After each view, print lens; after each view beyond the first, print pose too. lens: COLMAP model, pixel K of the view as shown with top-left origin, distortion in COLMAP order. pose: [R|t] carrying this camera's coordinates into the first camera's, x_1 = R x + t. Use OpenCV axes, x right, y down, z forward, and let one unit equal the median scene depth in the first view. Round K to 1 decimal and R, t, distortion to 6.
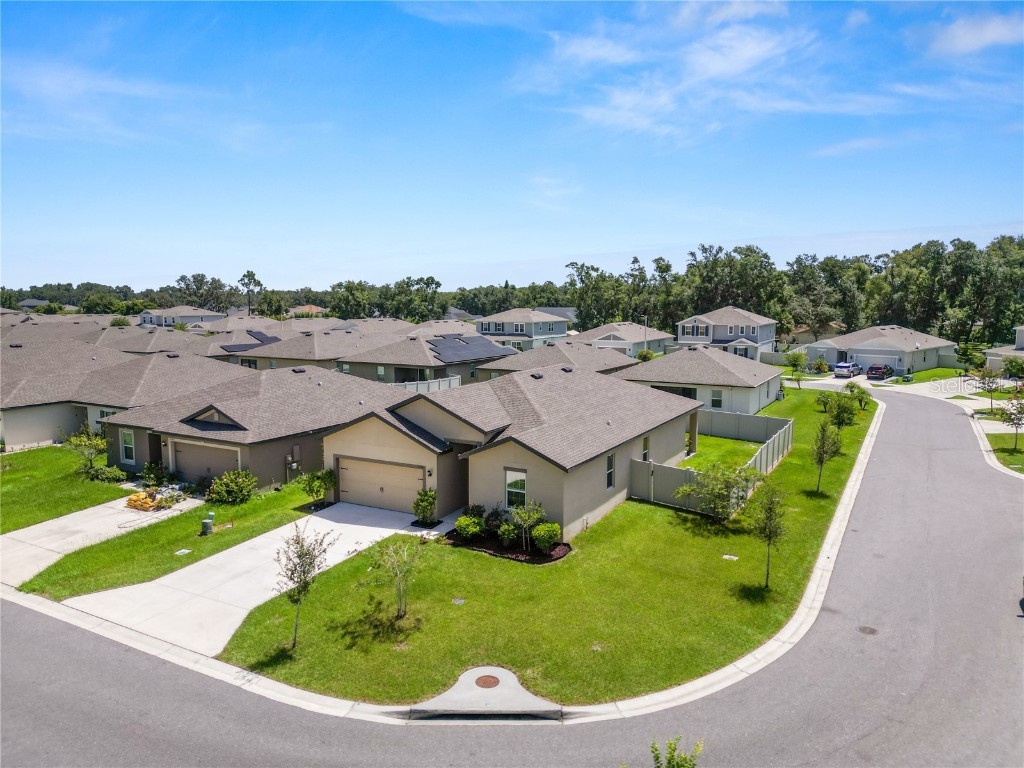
lens RADIAL K [[714.5, 0, 510.0], [0, 714.5, 389.1], [0, 0, 1]] dist [0.089213, -0.093887]
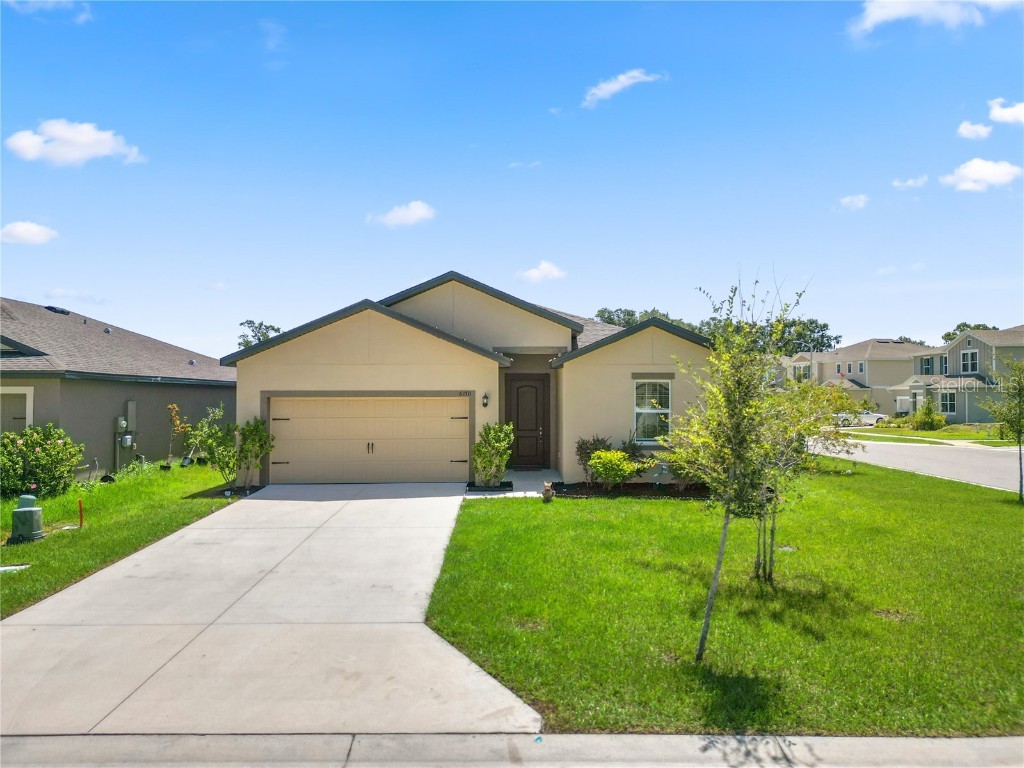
lens RADIAL K [[714.5, 0, 510.0], [0, 714.5, 389.1], [0, 0, 1]] dist [0.089213, -0.093887]
pose [[0.870868, 0.004053, 0.491501, -0.357371], [0.062474, 0.990943, -0.118867, 0.168078], [-0.487531, 0.134223, 0.862727, 0.466369]]
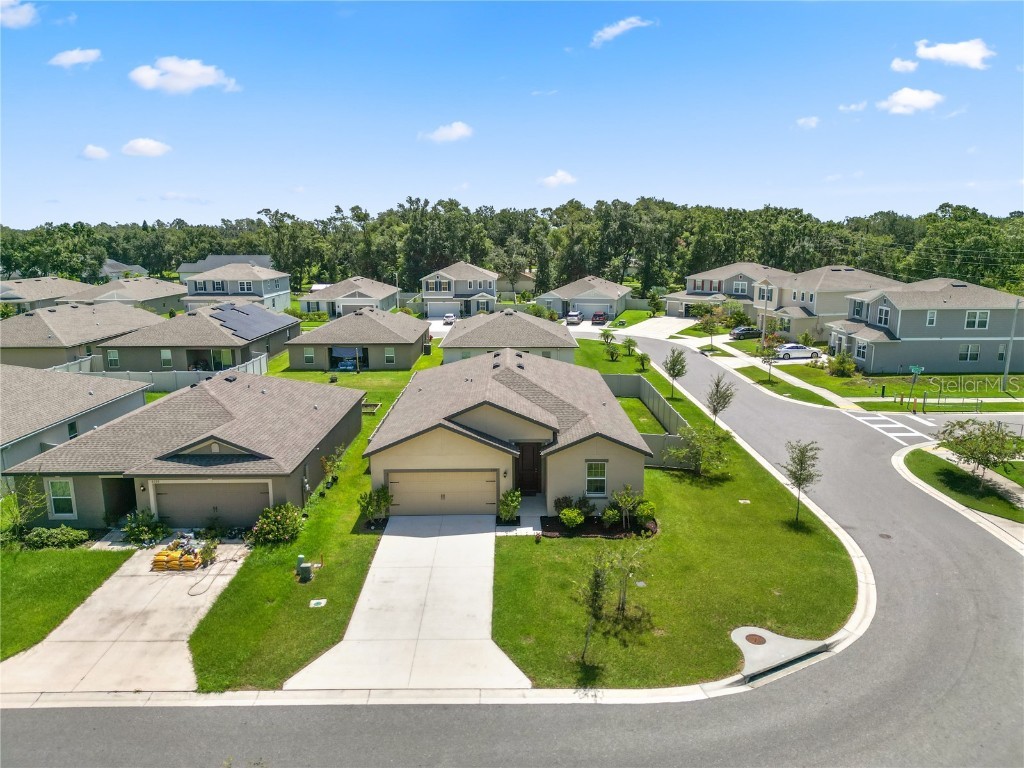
lens RADIAL K [[714.5, 0, 510.0], [0, 714.5, 389.1], [0, 0, 1]] dist [0.089213, -0.093887]
pose [[0.871989, -0.108911, 0.477256, -0.565014], [0.067071, 0.992323, 0.103905, -0.111079], [-0.484909, -0.058594, 0.872600, 0.076636]]
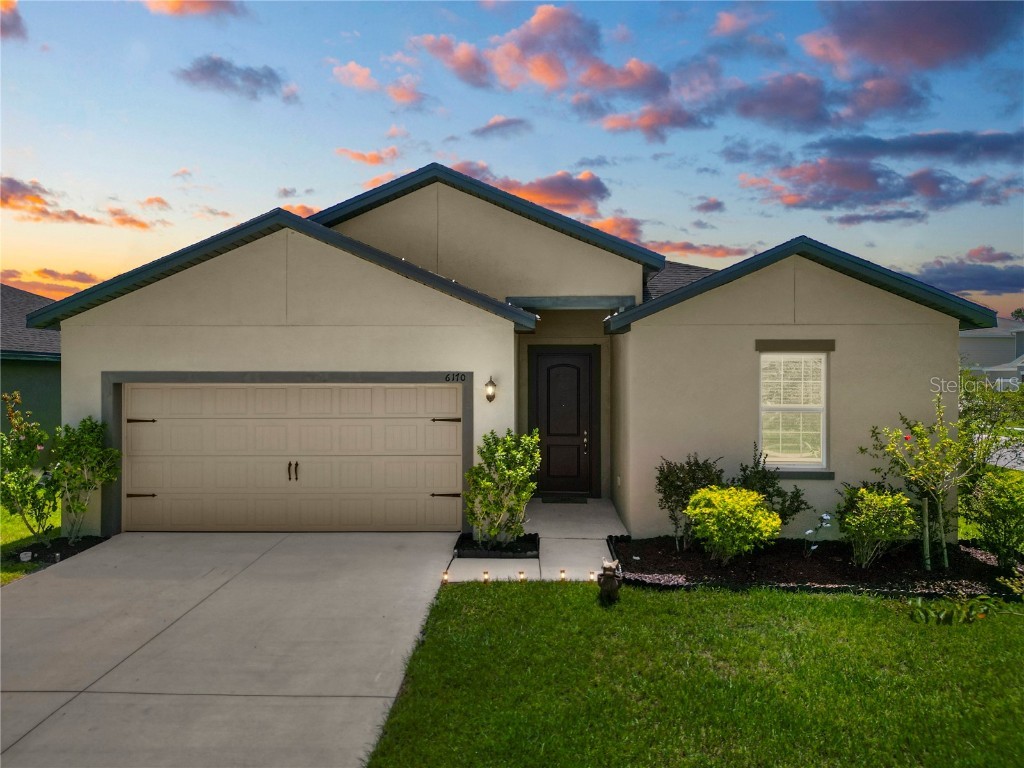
lens RADIAL K [[714.5, 0, 510.0], [0, 714.5, 389.1], [0, 0, 1]] dist [0.089213, -0.093887]
pose [[0.891831, -0.007089, 0.452313, -0.237980], [0.056947, 0.993682, -0.096710, 0.140763], [-0.448770, 0.112007, 0.886600, 0.669858]]
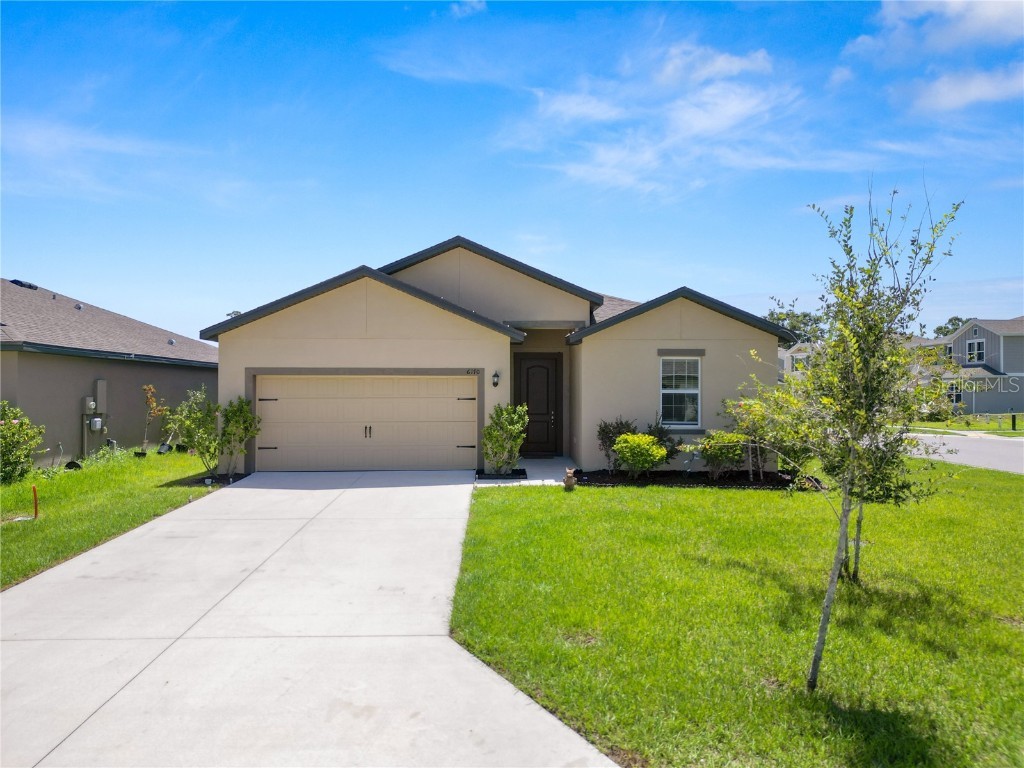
lens RADIAL K [[714.5, 0, 510.0], [0, 714.5, 389.1], [0, 0, 1]] dist [0.089213, -0.093887]
pose [[0.863108, 0.002381, 0.505013, -0.345870], [0.062006, 0.991923, -0.110649, 0.172475], [-0.501198, 0.126816, 0.855990, 0.521583]]
